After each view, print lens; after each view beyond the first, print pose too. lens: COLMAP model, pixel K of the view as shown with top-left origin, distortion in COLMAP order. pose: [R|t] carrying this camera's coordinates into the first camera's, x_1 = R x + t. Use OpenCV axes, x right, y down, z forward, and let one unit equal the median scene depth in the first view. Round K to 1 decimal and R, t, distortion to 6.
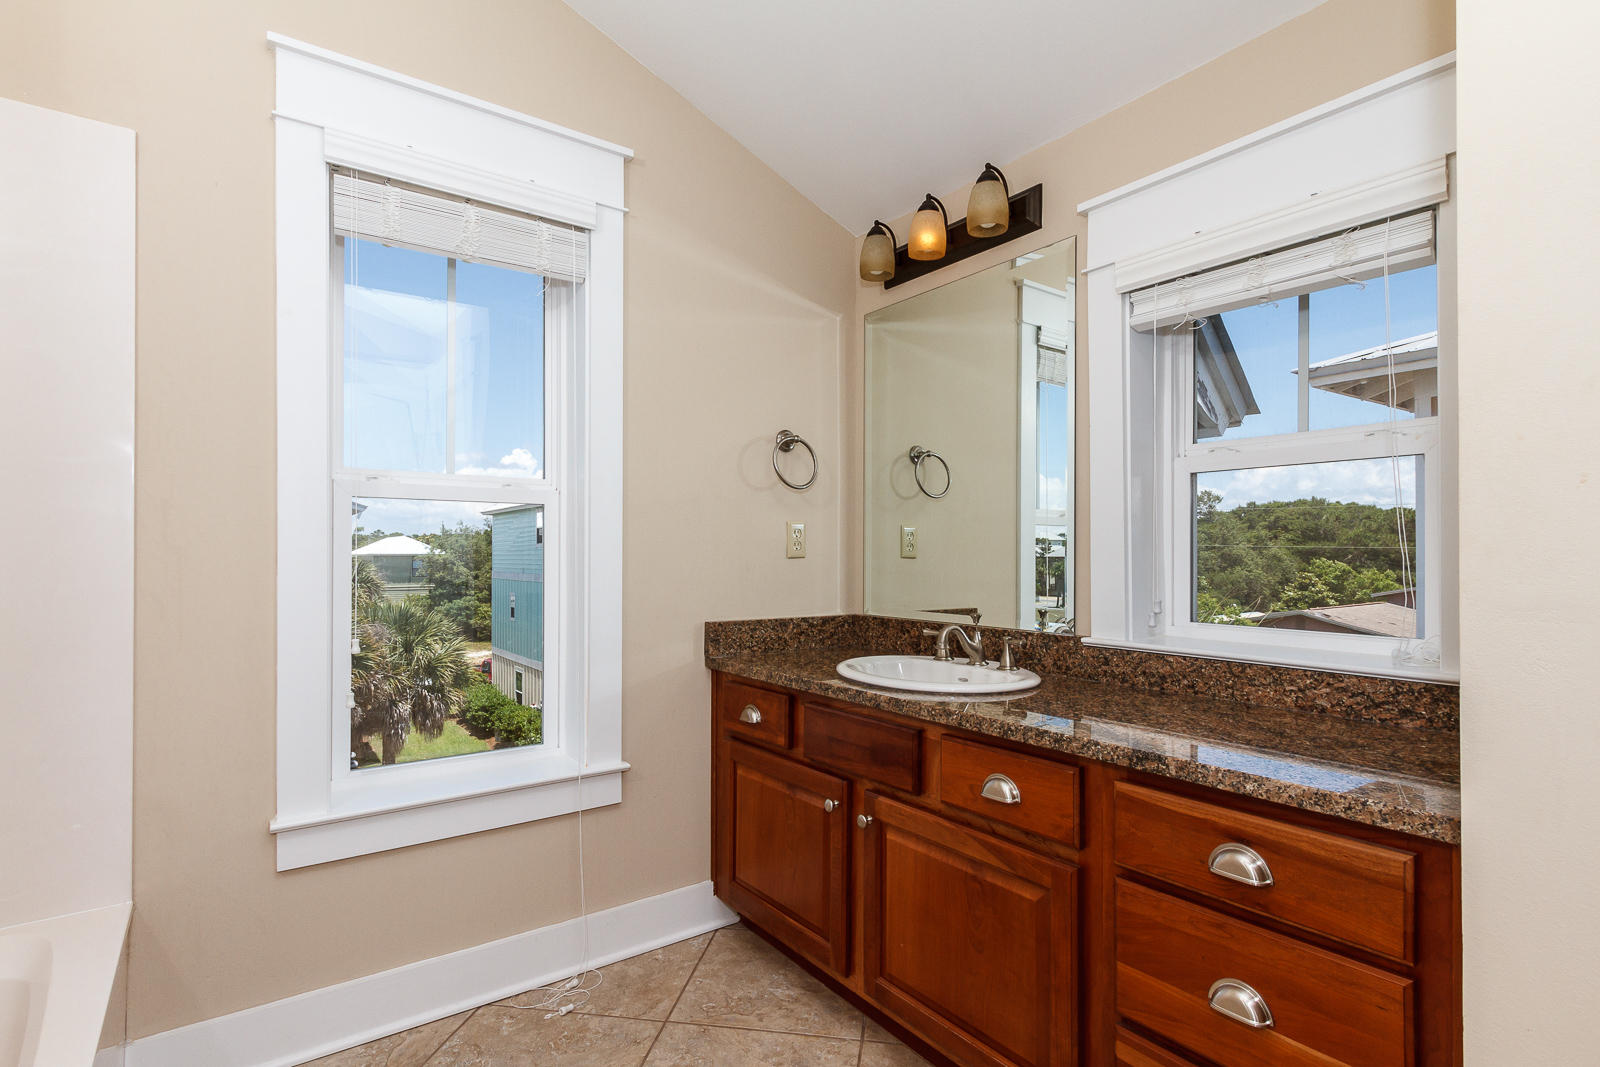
lens RADIAL K [[795.6, 0, 805.0], [0, 795.6, 552.6], [0, 0, 1]] dist [-0.000878, -0.000467]
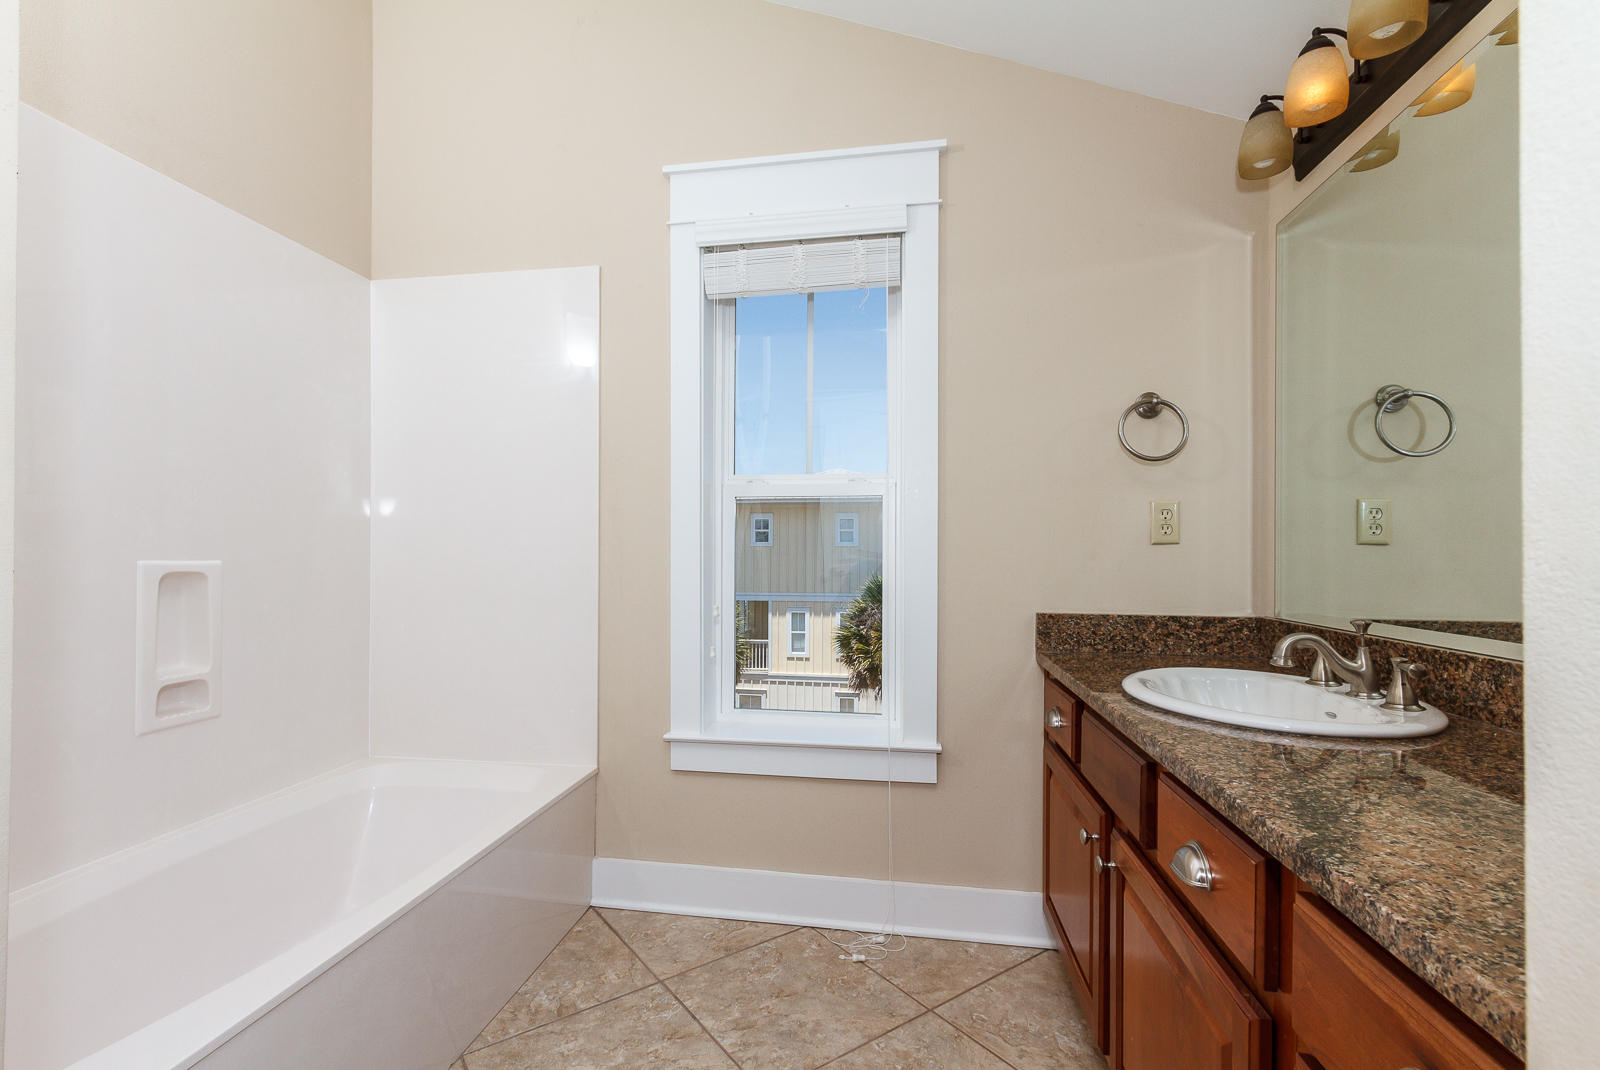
lens RADIAL K [[735.5, 0, 761.3], [0, 735.5, 552.1], [0, 0, 1]] dist [0.006276, -0.000177]
pose [[0.680027, -0.000852, -0.733186, 0.317828], [-0.000159, 0.999999, -0.001310, 0.019419], [0.733187, 0.001008, 0.680027, 0.198716]]
